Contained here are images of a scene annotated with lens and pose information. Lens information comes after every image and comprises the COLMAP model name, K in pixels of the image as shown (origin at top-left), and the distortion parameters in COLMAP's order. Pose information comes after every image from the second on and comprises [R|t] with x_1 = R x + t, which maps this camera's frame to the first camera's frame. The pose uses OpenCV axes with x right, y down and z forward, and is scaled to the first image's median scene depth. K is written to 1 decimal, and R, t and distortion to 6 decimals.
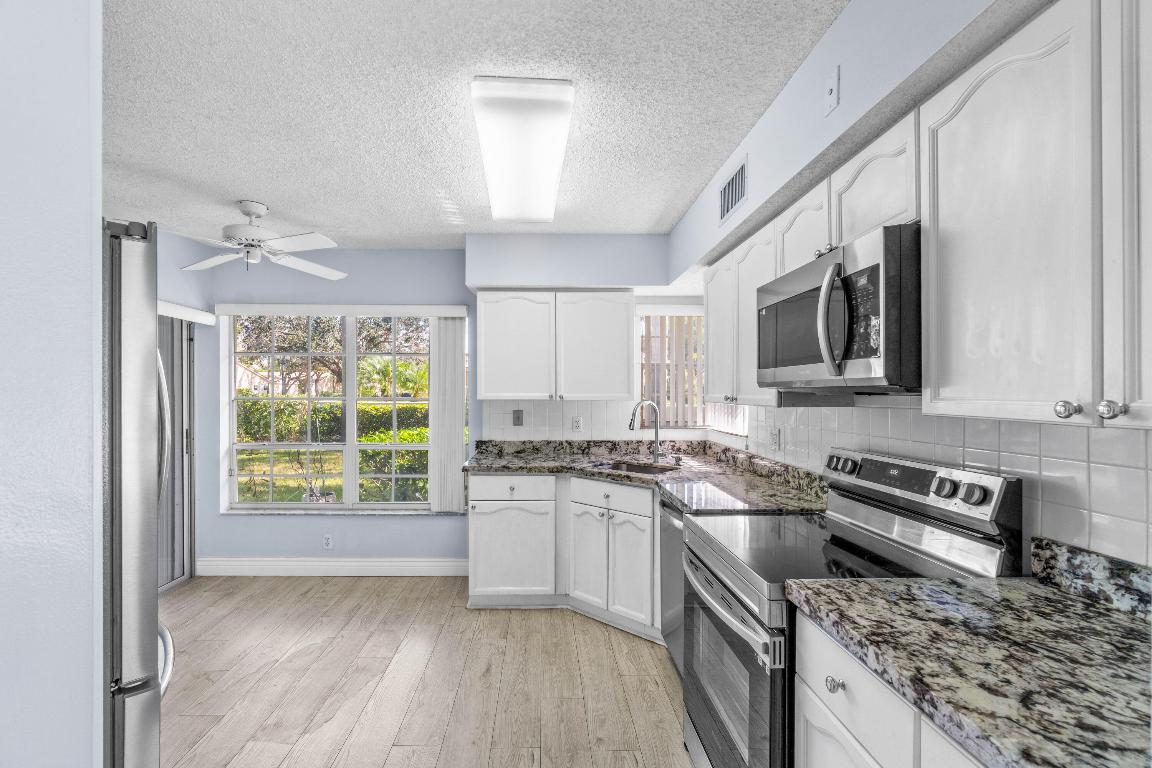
lens RADIAL K [[504.2, 0, 569.1], [0, 504.2, 394.4], [0, 0, 1]] dist [0.018194, -0.000257]
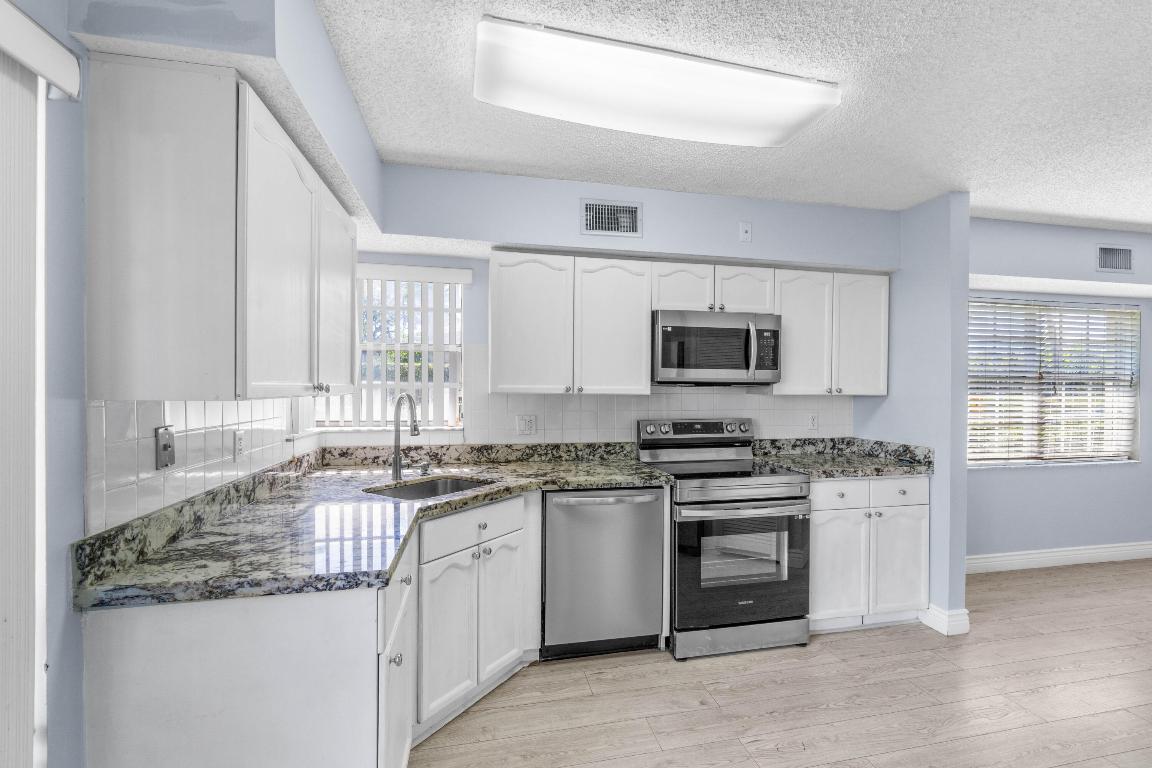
lens RADIAL K [[510.0, 0, 586.7], [0, 510.0, 388.6], [0, 0, 1]] dist [-0.003368, 0.001195]
pose [[-0.165697, -0.008771, 0.986138, -0.969088], [-0.004984, 0.999955, 0.008056, -0.001852], [-0.986164, -0.003580, -0.165733, 1.421760]]
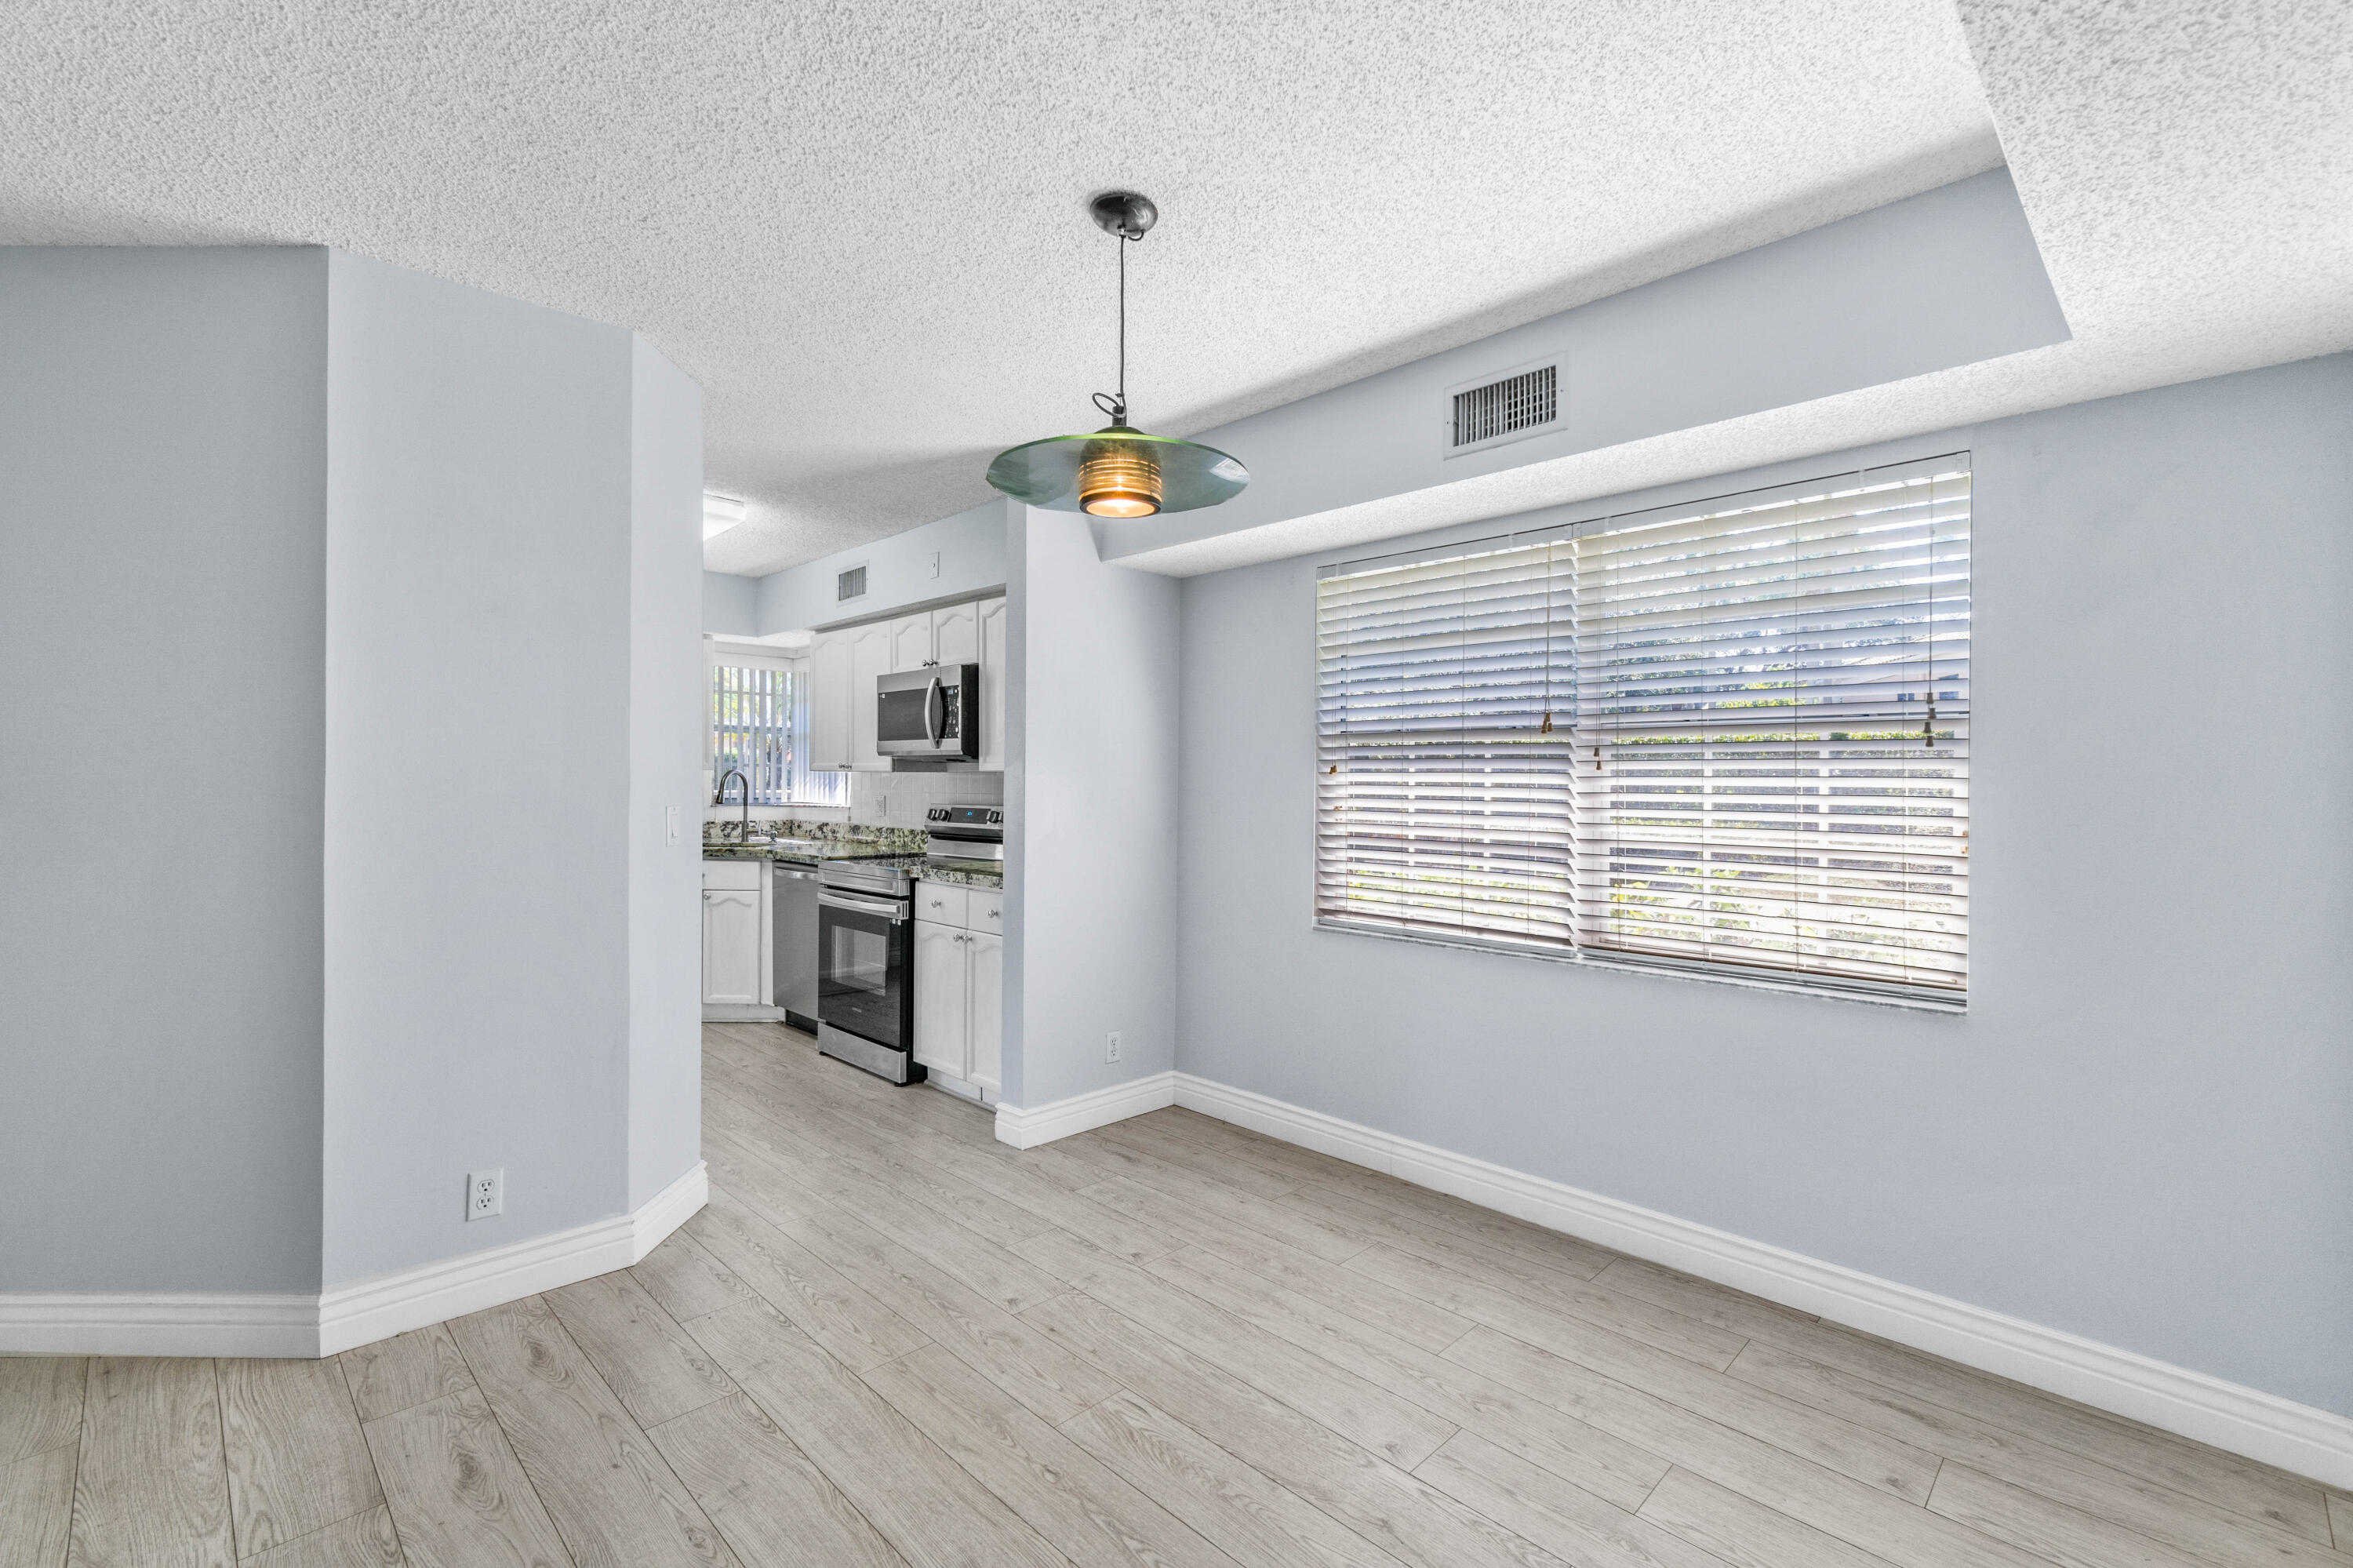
lens RADIAL K [[1027.2, 0, 1166.4], [0, 1027.2, 783.6], [0, 0, 1]] dist [-0.003260, -0.000411]
pose [[0.751892, 0.001627, 0.659284, -0.744486], [-0.004804, 0.999984, 0.003011, 0.043171], [-0.659268, -0.005431, 0.751888, -1.341421]]
